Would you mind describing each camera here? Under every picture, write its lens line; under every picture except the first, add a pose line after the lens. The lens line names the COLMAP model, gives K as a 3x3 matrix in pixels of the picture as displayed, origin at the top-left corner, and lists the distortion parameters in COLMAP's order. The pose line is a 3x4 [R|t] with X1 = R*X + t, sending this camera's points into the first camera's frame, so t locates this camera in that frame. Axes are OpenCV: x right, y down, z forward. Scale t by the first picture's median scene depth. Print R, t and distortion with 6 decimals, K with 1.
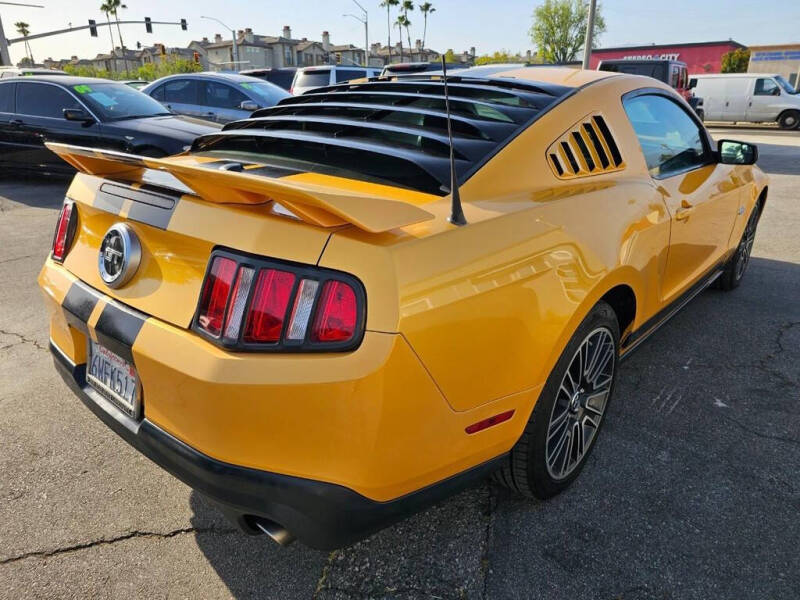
lens RADIAL K [[540.2, 0, 403.4], [0, 540.2, 299.5], [0, 0, 1]] dist [0.047609, -0.046591]
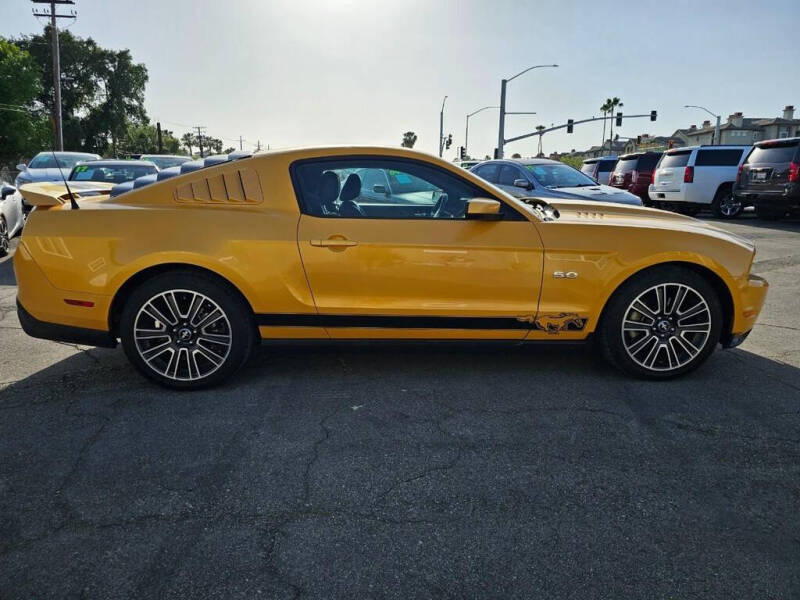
lens RADIAL K [[540.2, 0, 403.4], [0, 540.2, 299.5], [0, 0, 1]] dist [0.047609, -0.046591]
pose [[0.681866, 0.152610, -0.715381, 1.887772], [-0.254559, 0.966369, -0.036480, -0.023989], [0.685755, 0.206981, 0.697782, 0.272353]]
